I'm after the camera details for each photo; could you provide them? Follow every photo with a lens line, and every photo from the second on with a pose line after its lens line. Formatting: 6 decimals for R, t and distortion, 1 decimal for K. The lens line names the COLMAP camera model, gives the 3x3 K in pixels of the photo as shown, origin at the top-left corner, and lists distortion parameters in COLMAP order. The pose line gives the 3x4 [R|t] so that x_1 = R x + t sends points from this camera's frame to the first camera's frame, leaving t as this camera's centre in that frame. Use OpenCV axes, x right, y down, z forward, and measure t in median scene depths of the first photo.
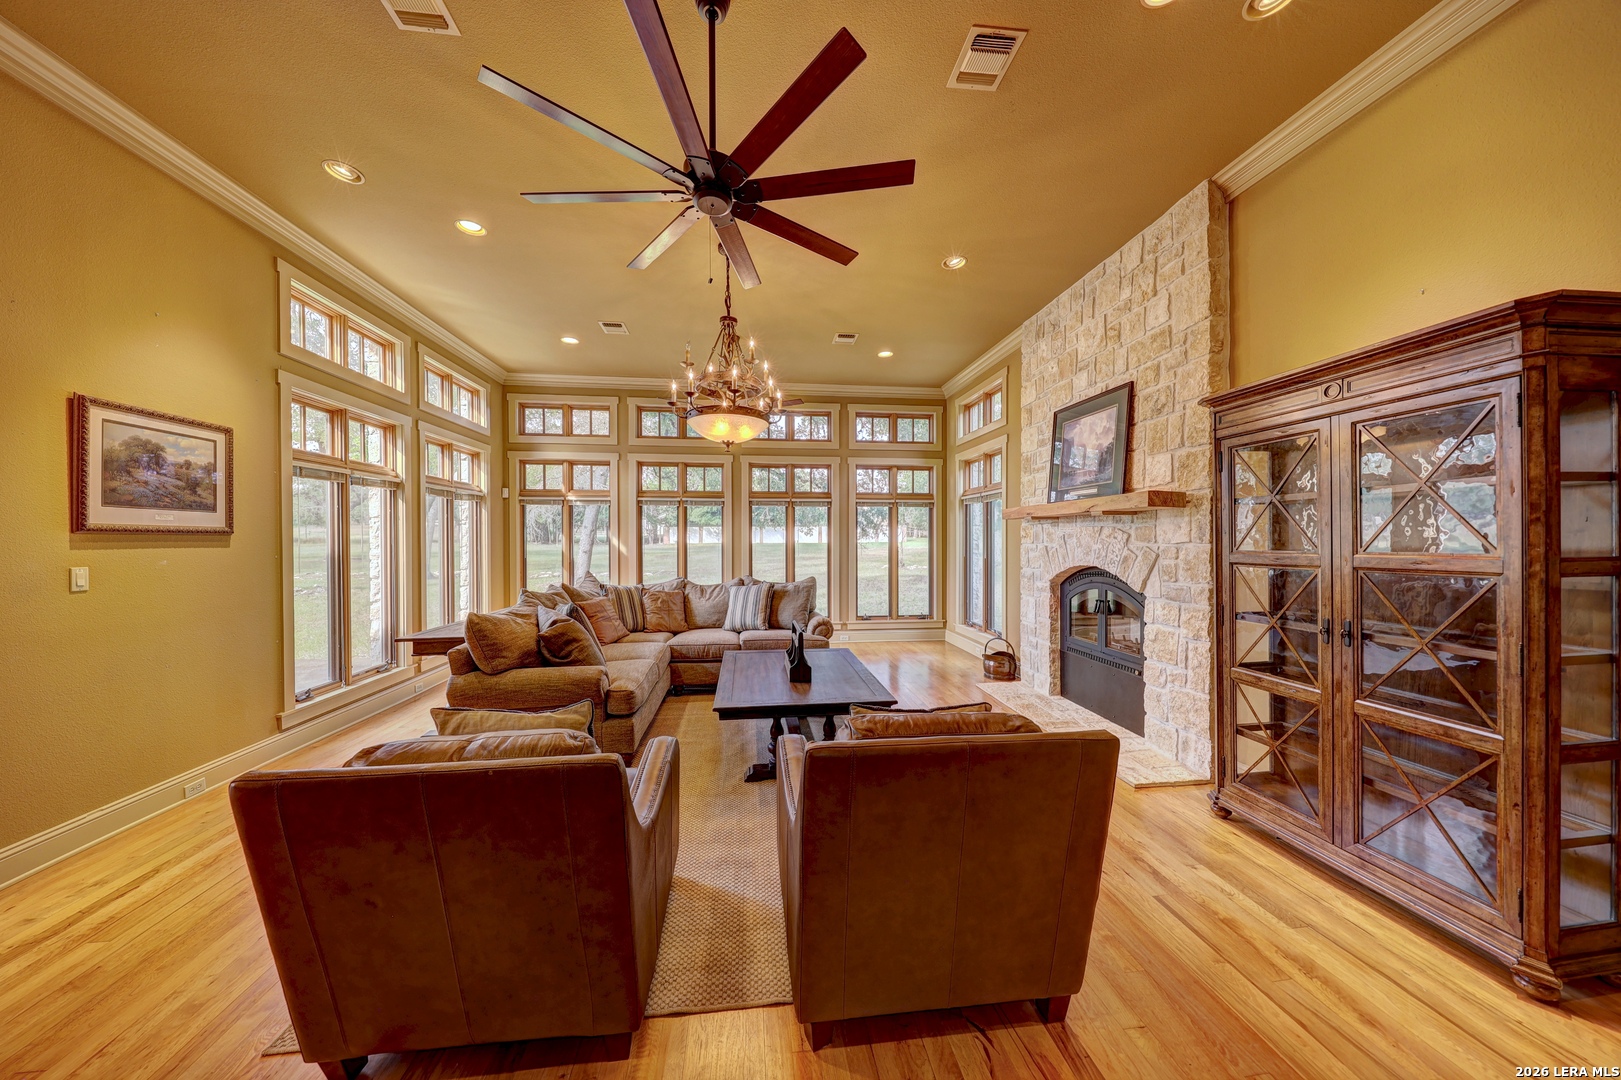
lens RADIAL K [[511.2, 0, 804.5], [0, 511.2, 542.0], [0, 0, 1]] dist [-0.001925, -0.000057]
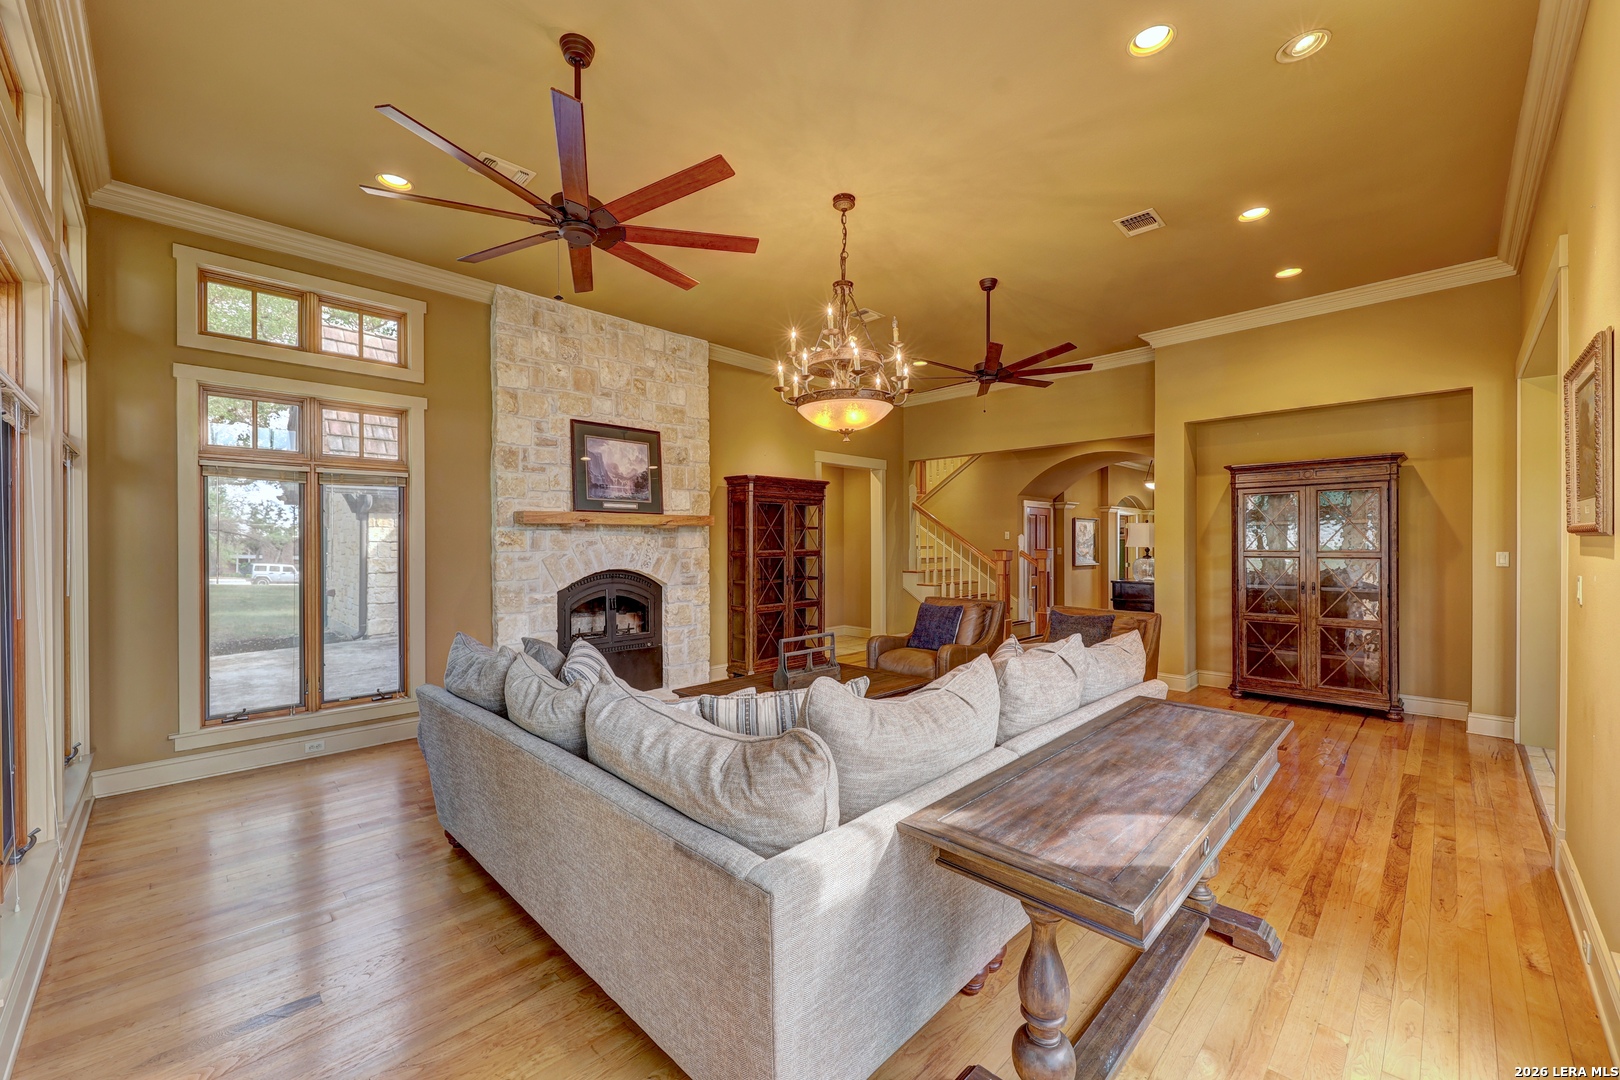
lens RADIAL K [[631.7, 0, 810.9], [0, 631.7, 536.8], [0, 0, 1]] dist [0.000113, -0.000024]
pose [[-0.610822, -0.000443, 0.791768, -0.842458], [-0.000633, 1.000000, 0.000071, -0.027414], [-0.791768, -0.000458, -0.610822, 1.504920]]
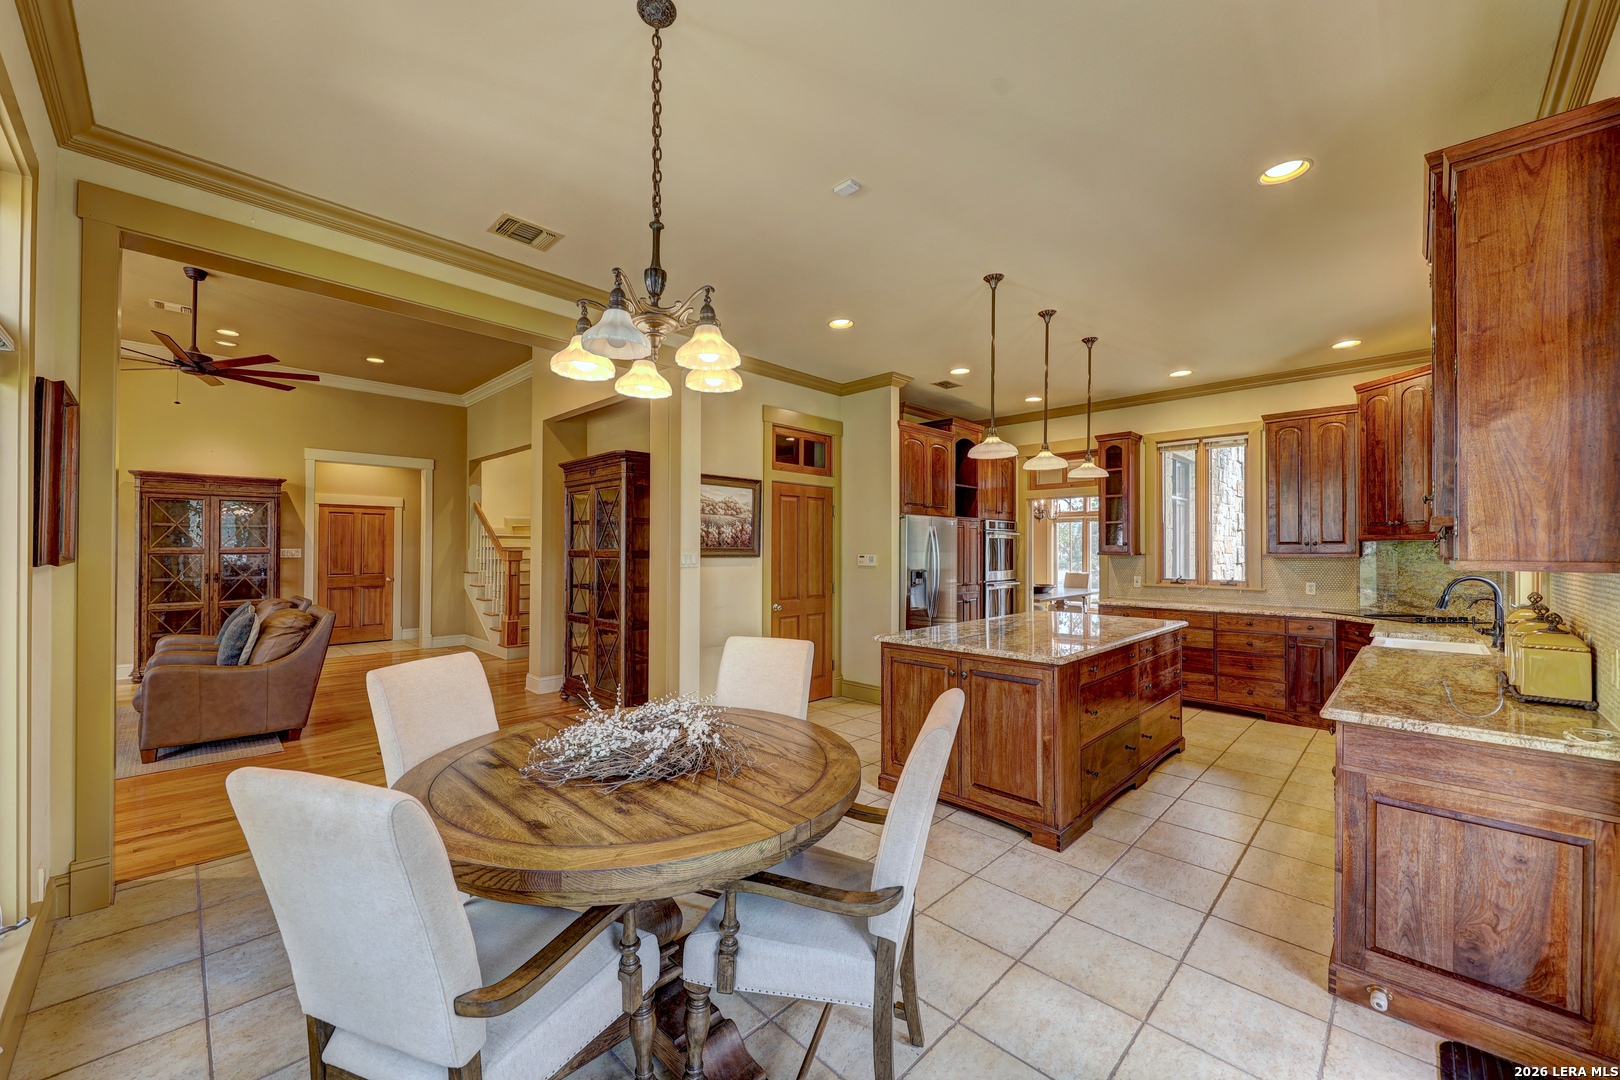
lens RADIAL K [[631.7, 0, 808.4], [0, 631.7, 541.0], [0, 0, 1]] dist [0.000113, -0.000024]
pose [[-0.624714, 0.010454, 0.780783, -1.739467], [0.001898, 0.999928, -0.011869, 0.015152], [-0.780851, -0.005933, -0.624689, 0.320929]]
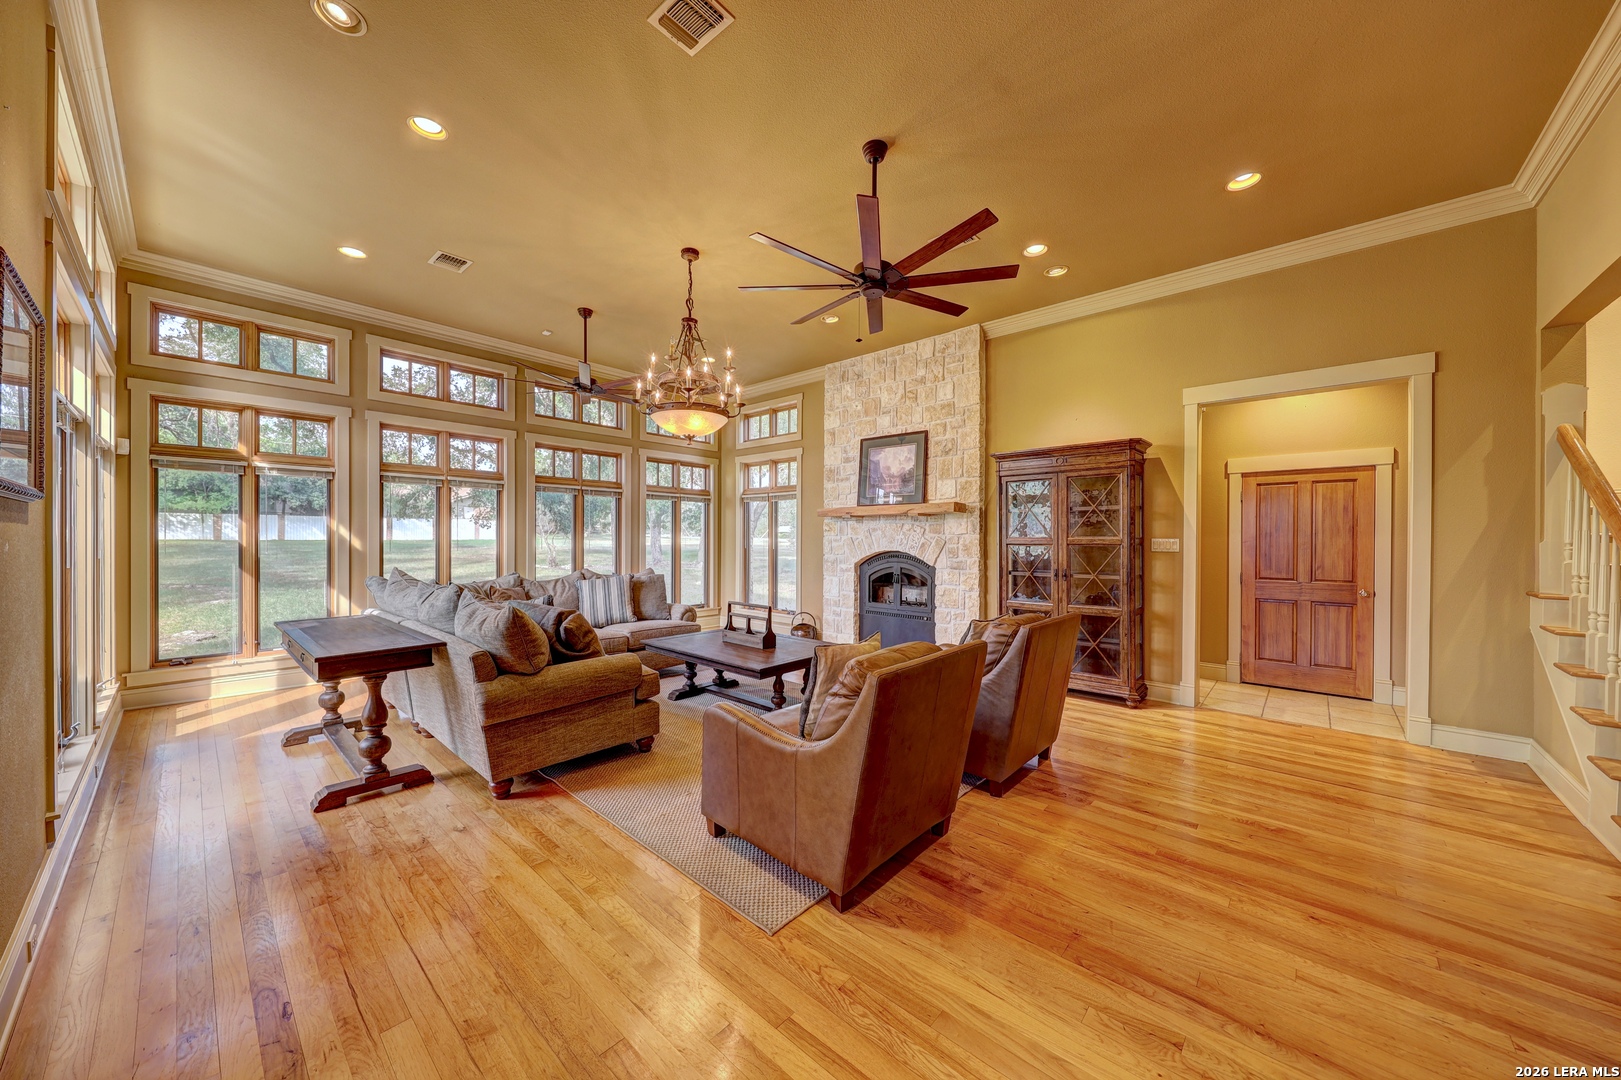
lens RADIAL K [[555.2, 0, 804.5], [0, 555.2, 540.0], [0, 0, 1]] dist [0.003158, -0.000101]
pose [[0.754468, 0.002544, 0.656332, -0.653563], [-0.002735, 0.999996, -0.000732, 0.018374], [-0.656331, -0.001243, 0.754472, -0.026051]]
